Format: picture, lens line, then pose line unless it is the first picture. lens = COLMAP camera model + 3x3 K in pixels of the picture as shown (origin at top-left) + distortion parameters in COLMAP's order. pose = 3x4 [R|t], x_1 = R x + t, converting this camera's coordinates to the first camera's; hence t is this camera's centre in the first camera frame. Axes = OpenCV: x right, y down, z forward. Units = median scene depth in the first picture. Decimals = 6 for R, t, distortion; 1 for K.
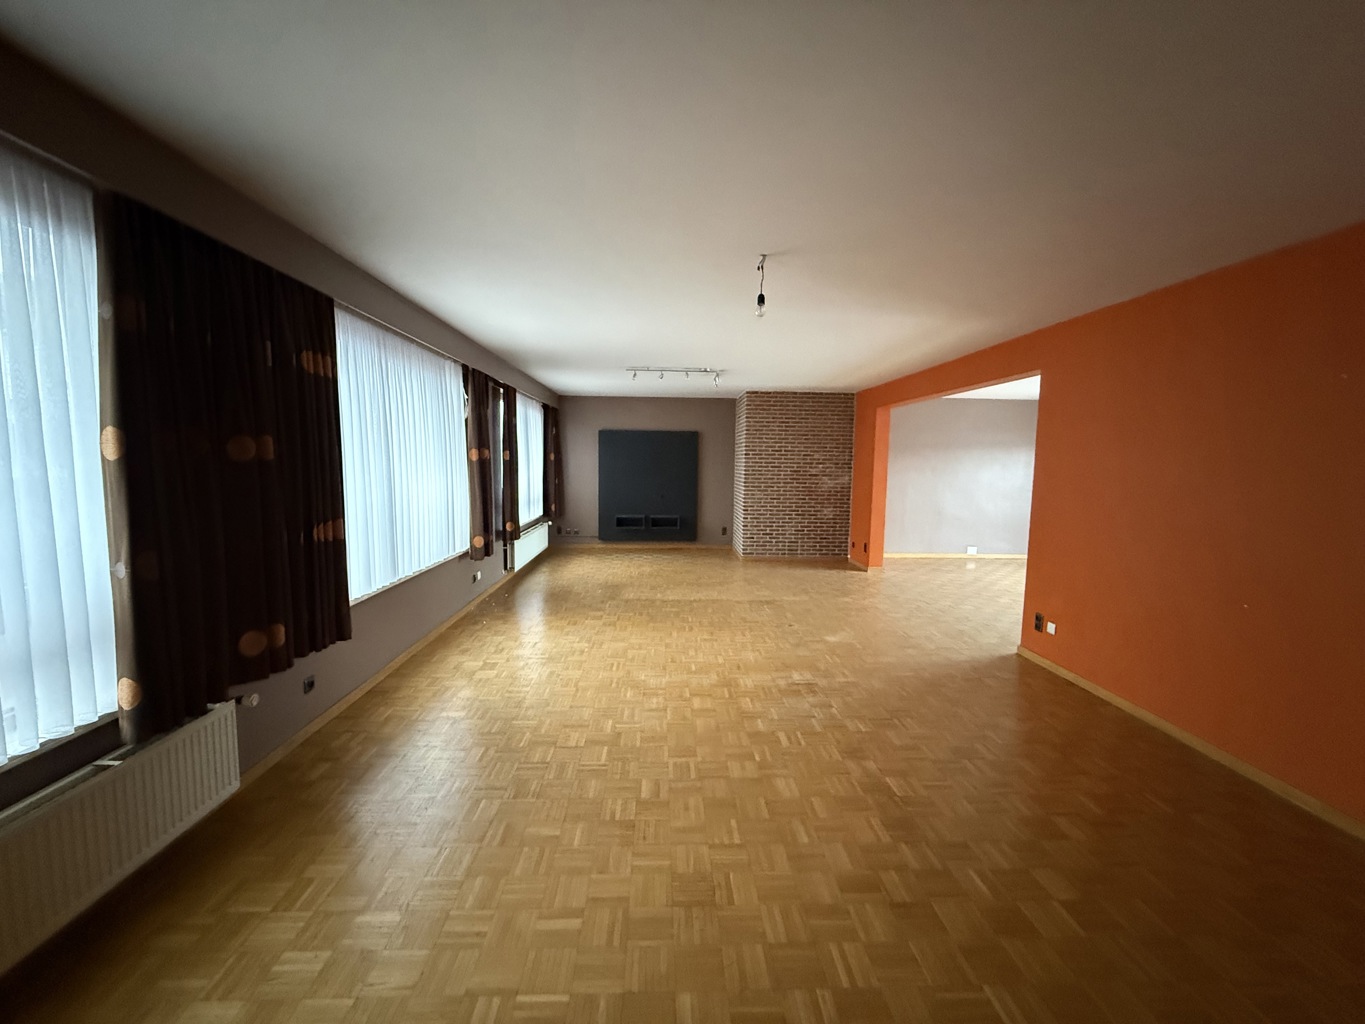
lens RADIAL K [[547.1, 0, 681.3], [0, 547.1, 514.4], [0, 0, 1]] dist [0.000216, 0.000119]
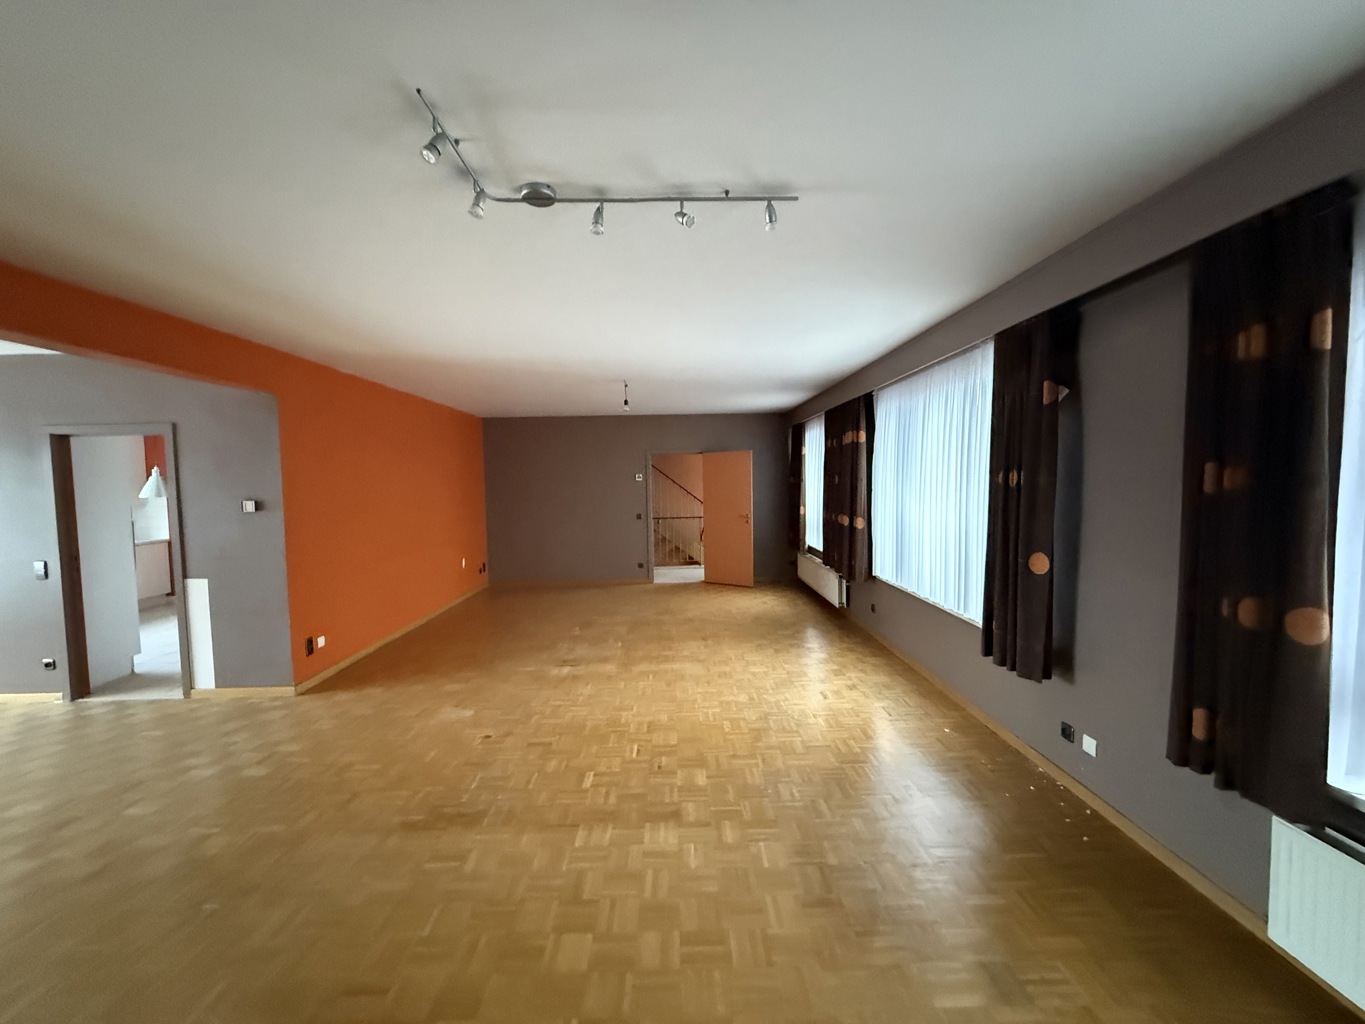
lens RADIAL K [[547.1, 0, 676.1], [0, 547.1, 514.2], [0, 0, 1]] dist [0.000216, 0.000119]
pose [[-0.999066, 0.000360, 0.043198, -0.071489], [0.007517, 0.986160, 0.165627, -0.208943], [-0.042540, 0.165797, -0.985242, 1.934565]]
